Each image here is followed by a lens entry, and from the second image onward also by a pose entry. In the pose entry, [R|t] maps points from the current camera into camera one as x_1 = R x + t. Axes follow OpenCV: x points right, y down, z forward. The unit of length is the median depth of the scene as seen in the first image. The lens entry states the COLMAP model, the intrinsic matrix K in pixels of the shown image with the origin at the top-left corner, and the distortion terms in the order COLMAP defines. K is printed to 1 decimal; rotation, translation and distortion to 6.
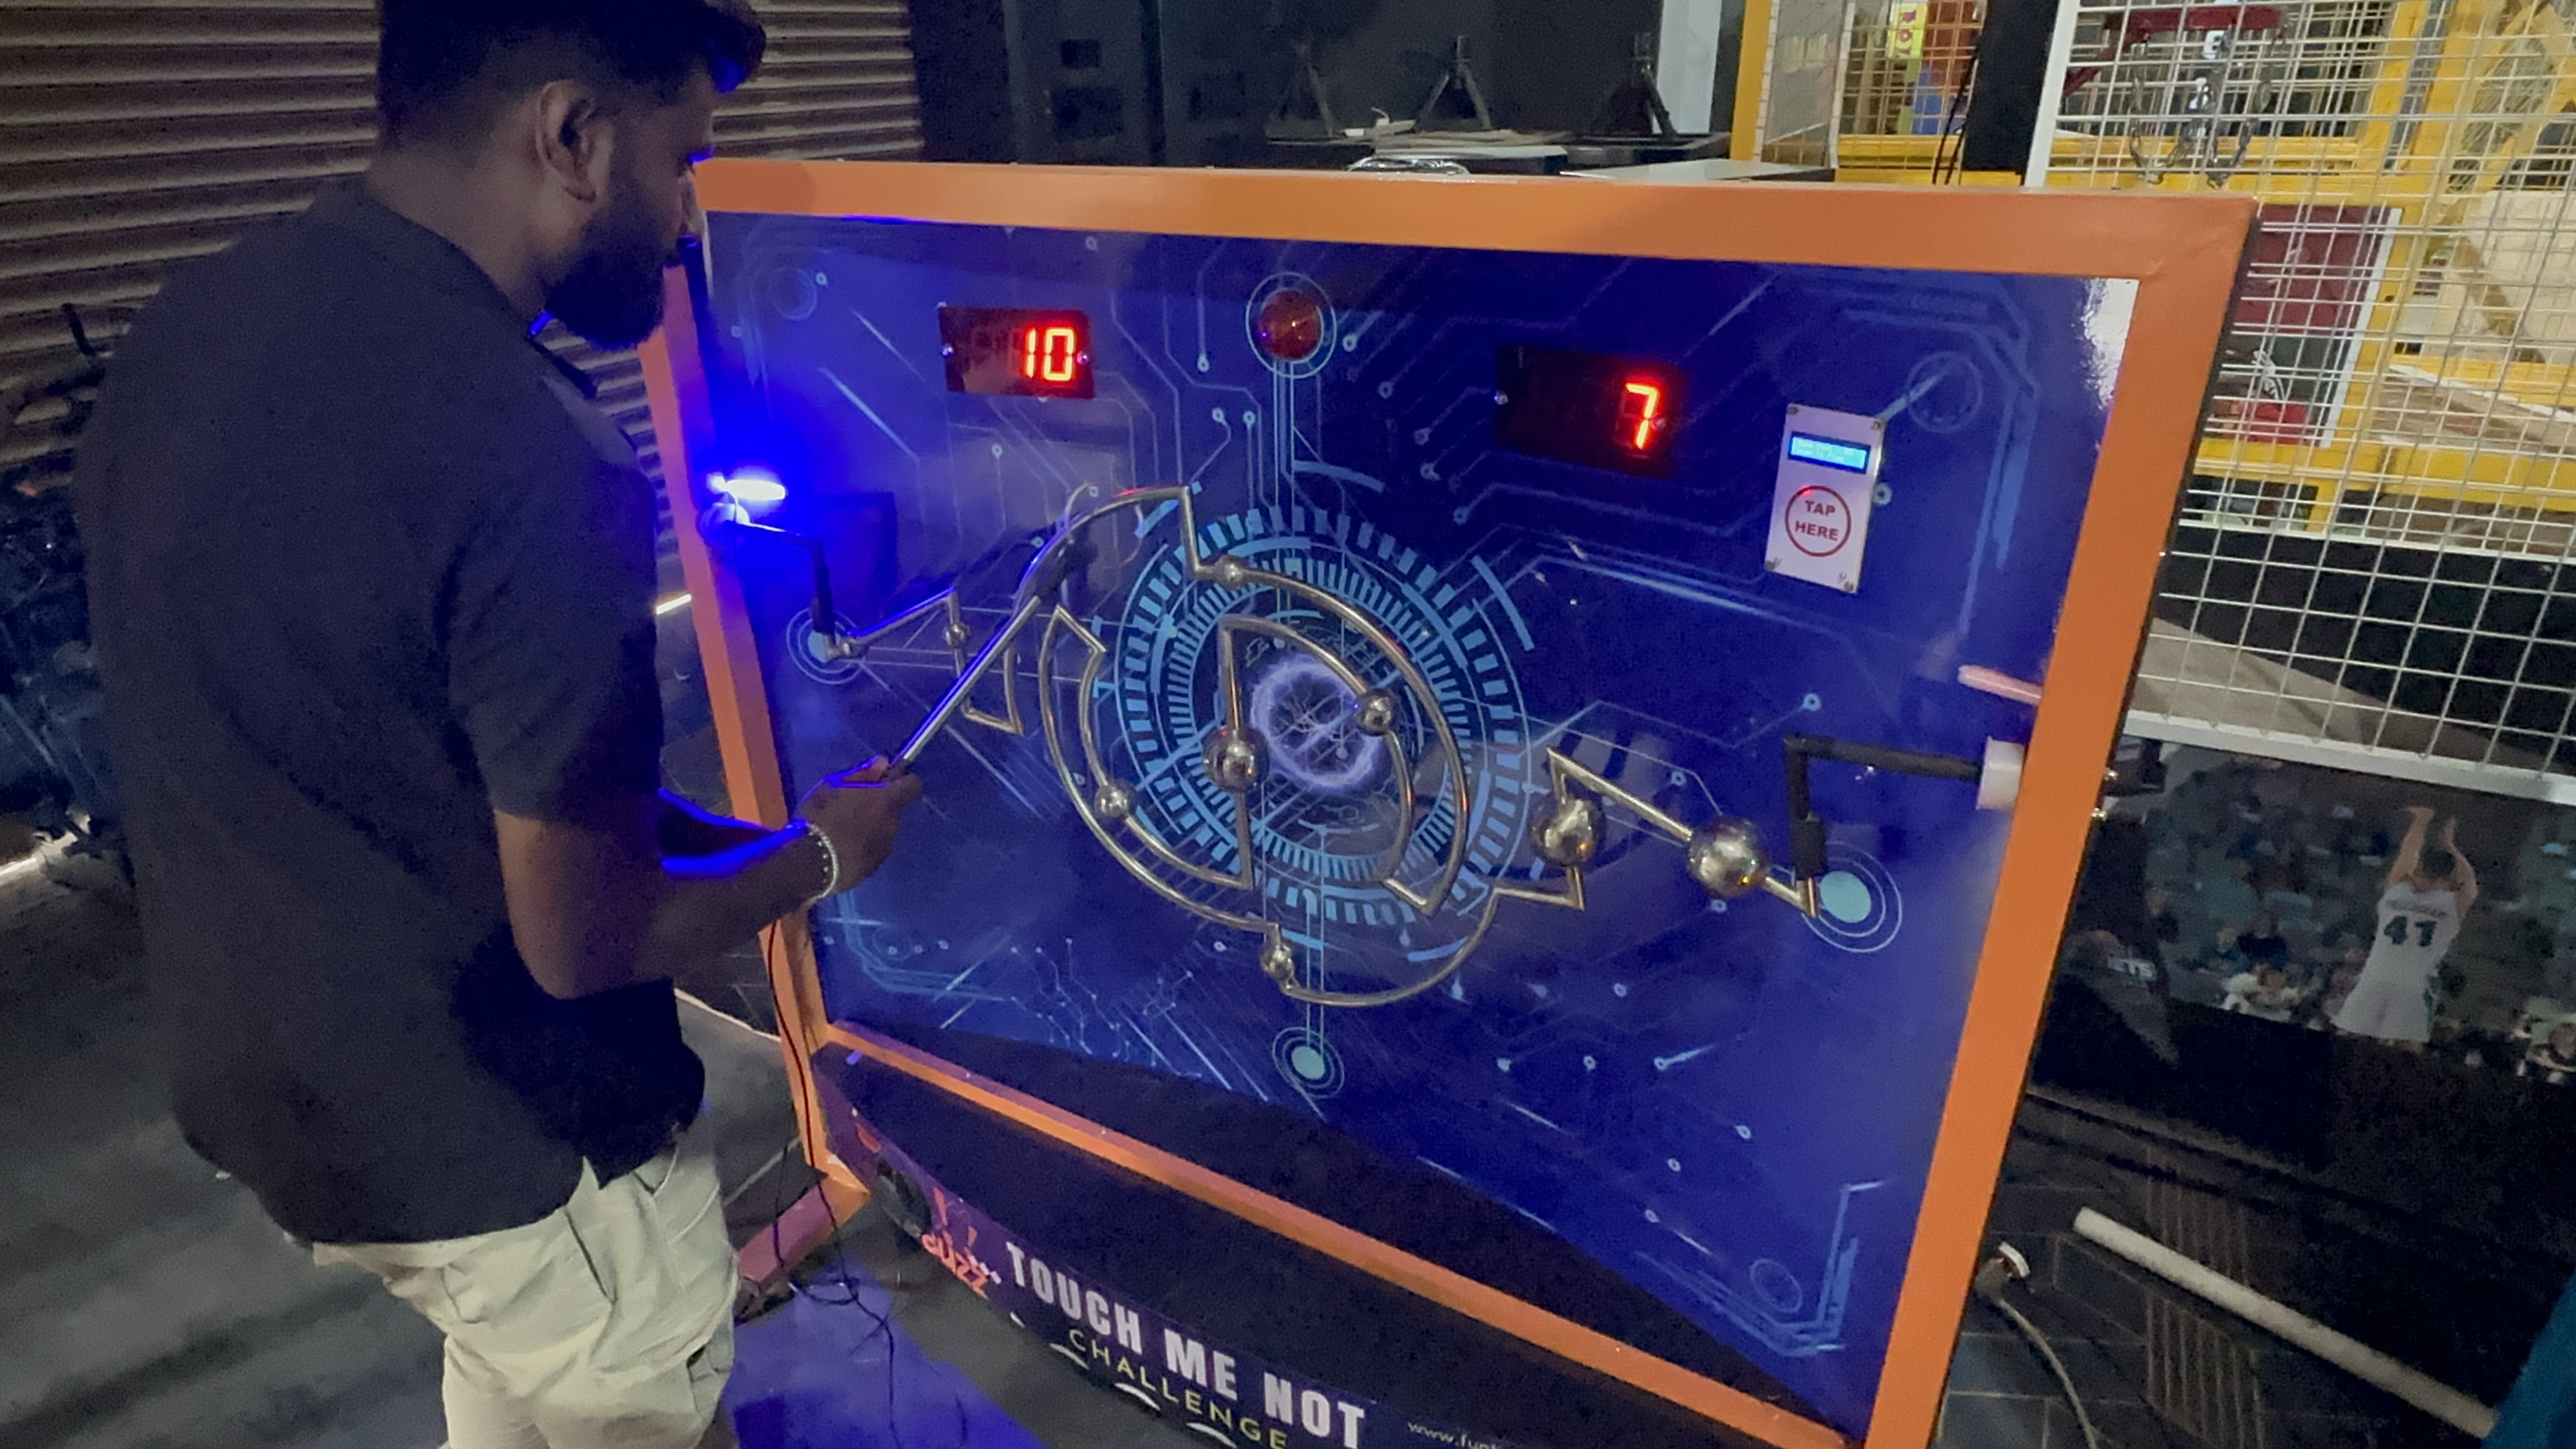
lens RADIAL K [[1433.2, 0, 1288.1], [0, 1433.2, 721.6], [0, 0, 1]] dist [-0.005990, 0.005325]
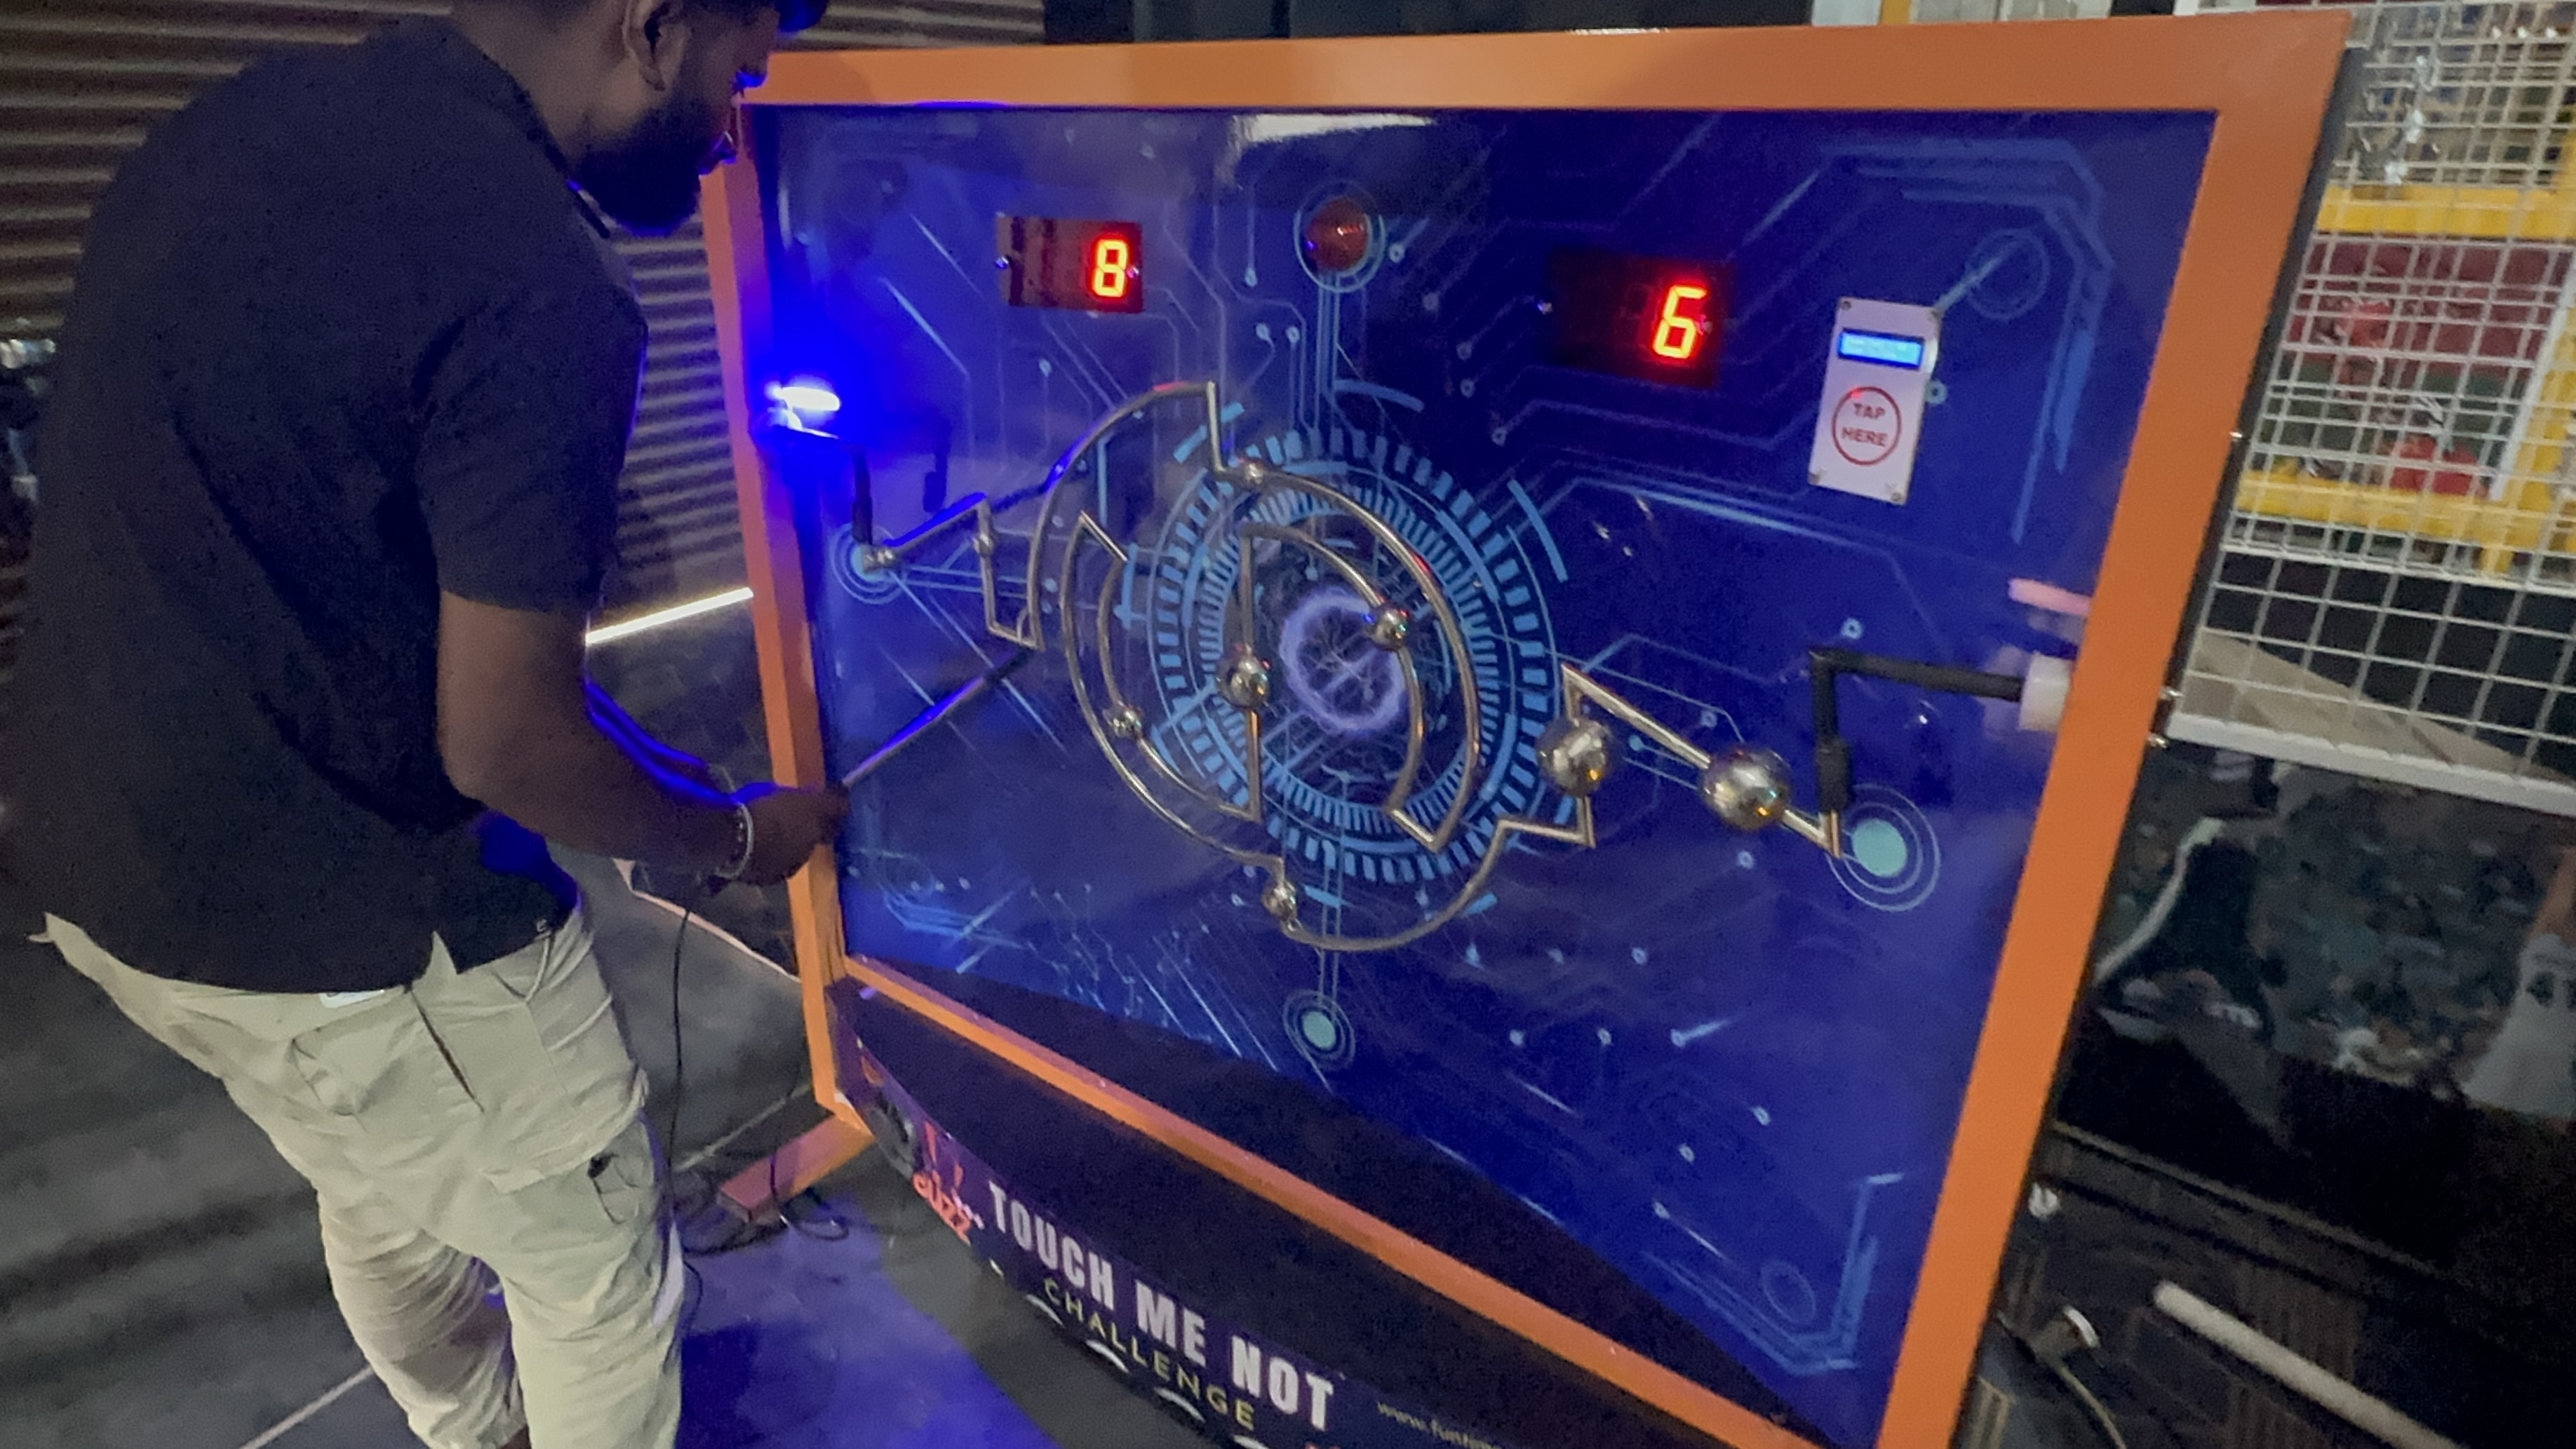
lens RADIAL K [[1433.2, 0, 1286.5], [0, 1433.2, 727.5], [0, 0, 1]] dist [-0.005990, 0.005325]
pose [[0.993514, 0.074299, -0.086080, 0.066857], [-0.078123, 0.996061, -0.041934, 0.088378], [0.082625, 0.048387, 0.995405, 0.042393]]
